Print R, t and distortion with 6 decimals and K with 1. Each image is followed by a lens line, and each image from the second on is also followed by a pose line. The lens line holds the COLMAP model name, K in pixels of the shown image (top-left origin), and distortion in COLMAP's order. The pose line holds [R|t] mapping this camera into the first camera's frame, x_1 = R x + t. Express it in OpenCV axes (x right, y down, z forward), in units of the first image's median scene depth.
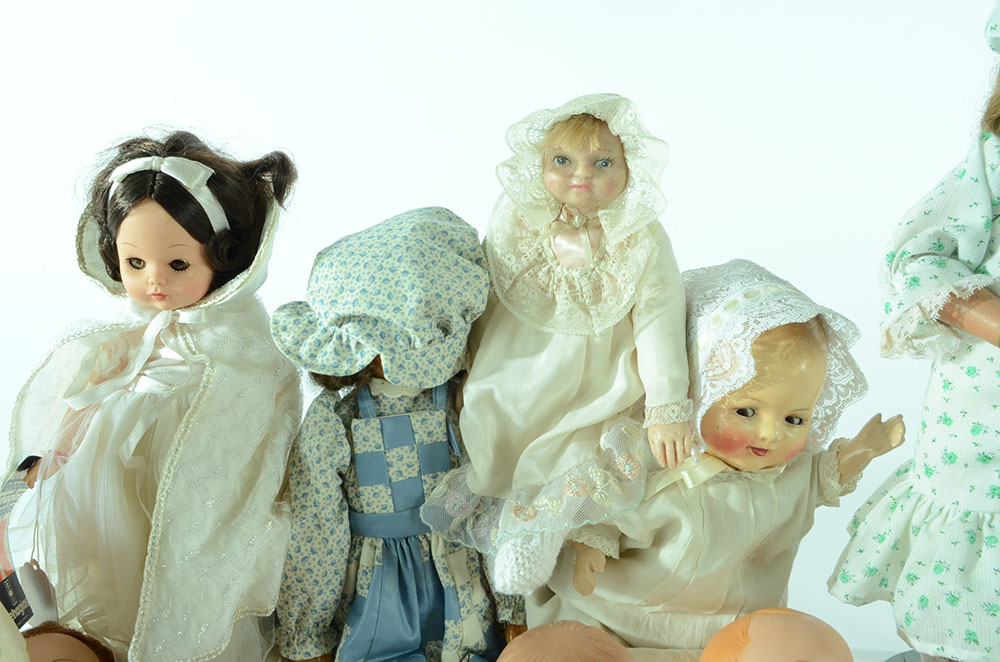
lens RADIAL K [[913.6, 0, 500.0], [0, 913.6, 331.0], [0, 0, 1]] dist [-0.018740, -0.001675]
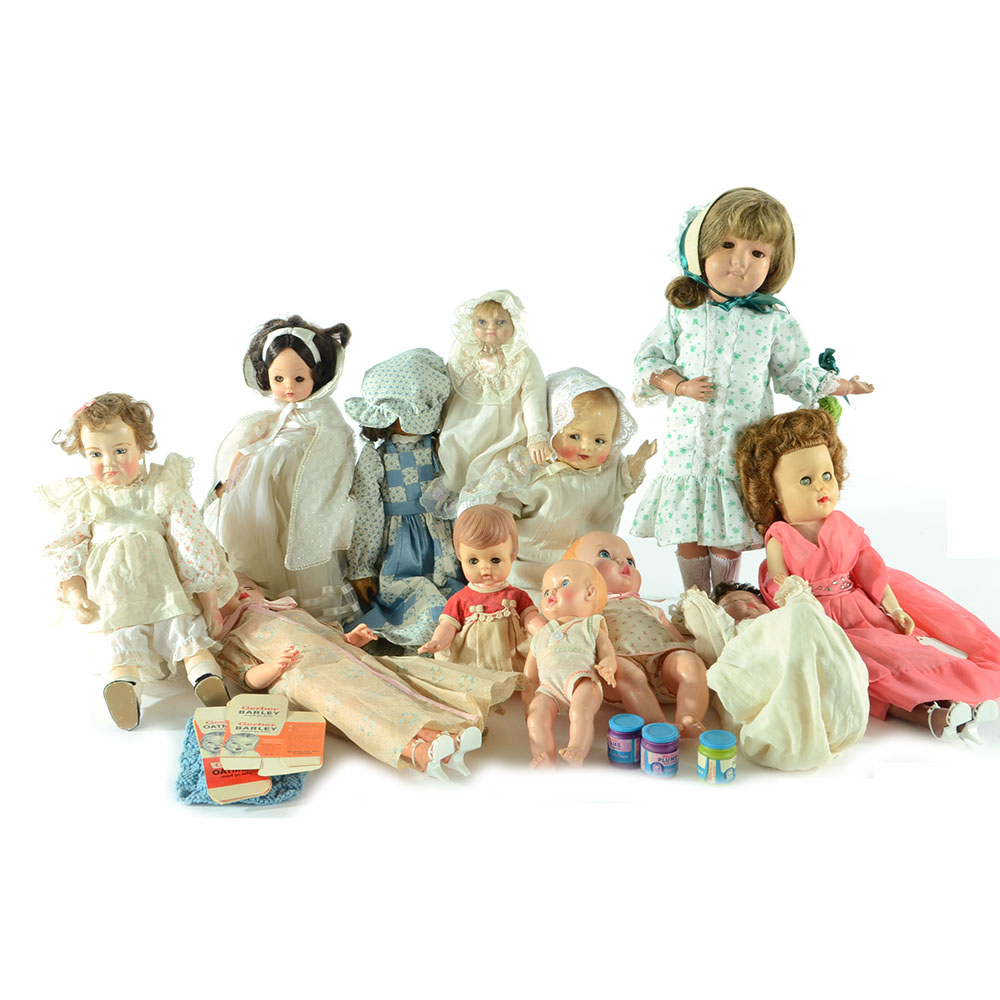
lens RADIAL K [[1587.8, 0, 500.0], [0, 1587.8, 500.0], [0, 0, 1]] dist [-0.000792, -0.000992]
pose [[0.999155, -0.040652, 0.006056, 0.067391], [0.040998, 0.996189, -0.076990, 0.486208], [-0.002903, 0.077174, 0.997013, -2.516951]]
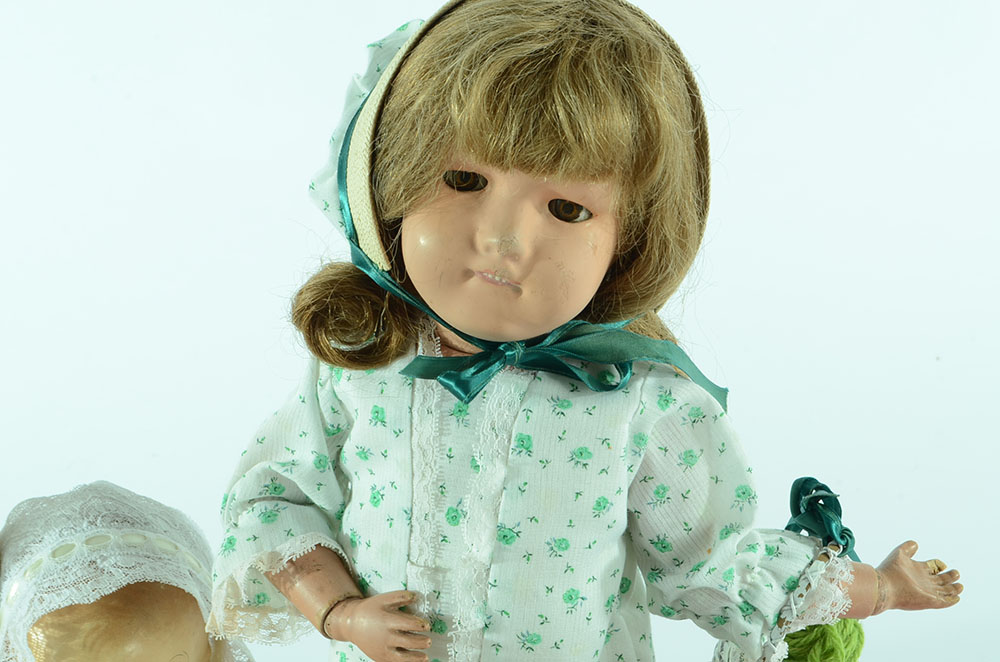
lens RADIAL K [[1734.5, 0, 500.0], [0, 1734.5, 331.0], [0, 0, 1]] dist [-0.004176, 0.028863]
pose [[0.998749, -0.038996, -0.031307, 0.636907], [0.038902, 0.999237, -0.003605, -0.184636], [0.031424, 0.002383, 0.999503, -0.309729]]
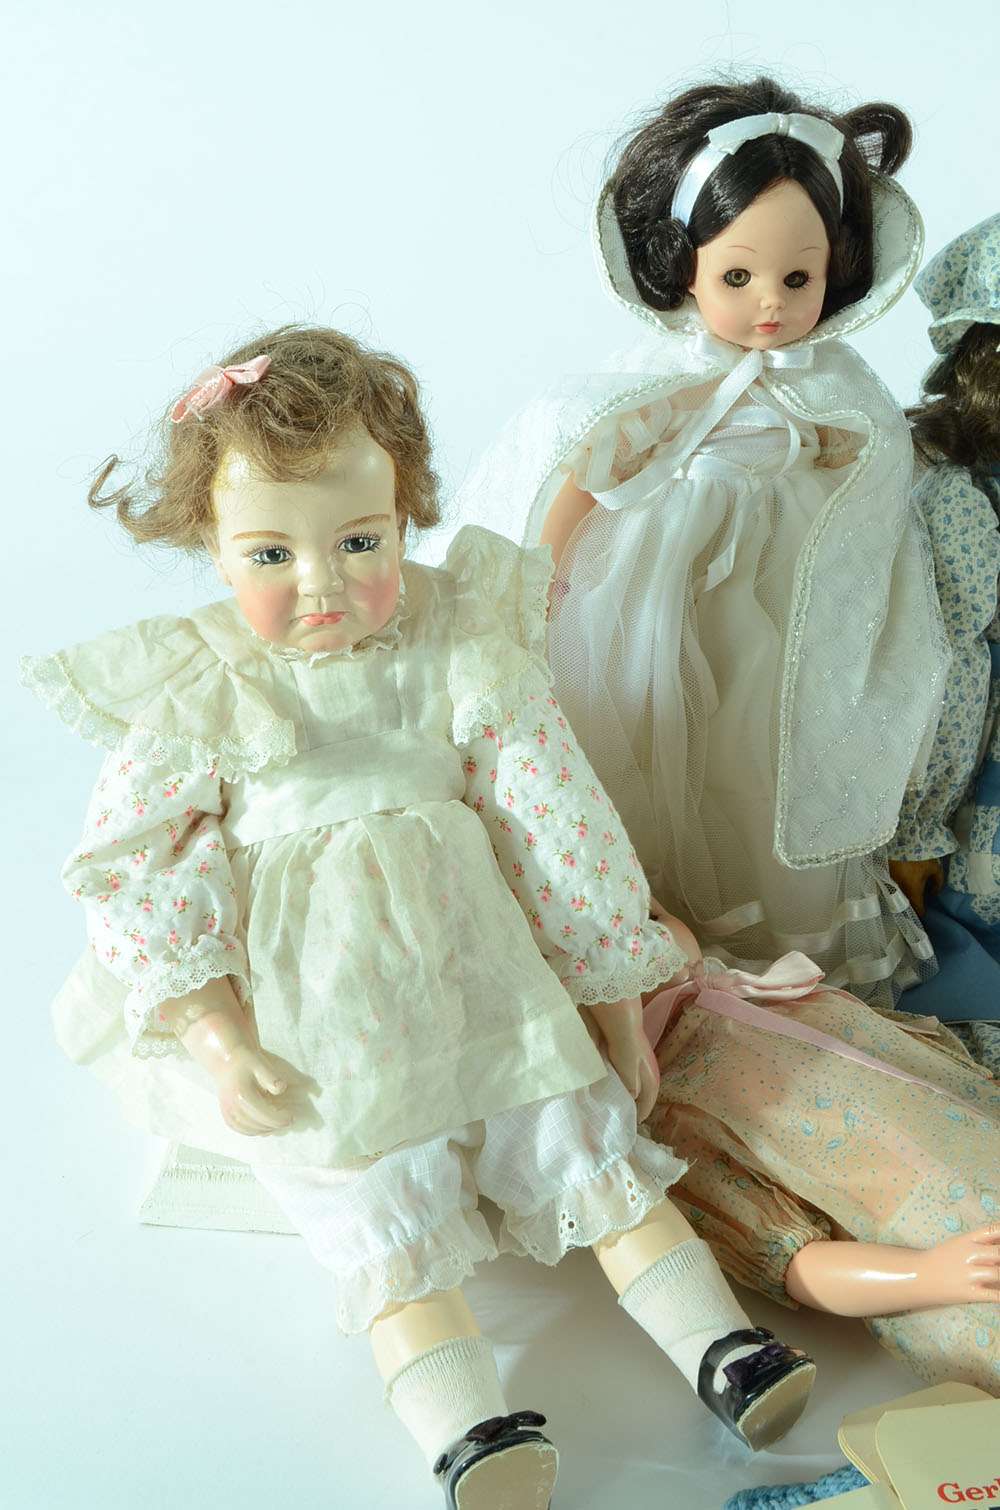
lens RADIAL K [[1914.2, 0, 500.0], [0, 1914.2, 755.0], [0, 0, 1]] dist [-0.007826, -0.013347]
pose [[0.983920, -0.066411, 0.165803, -0.808196], [0.045278, 0.990723, 0.128135, 0.082999], [-0.172774, -0.118567, 0.977799, -0.377824]]
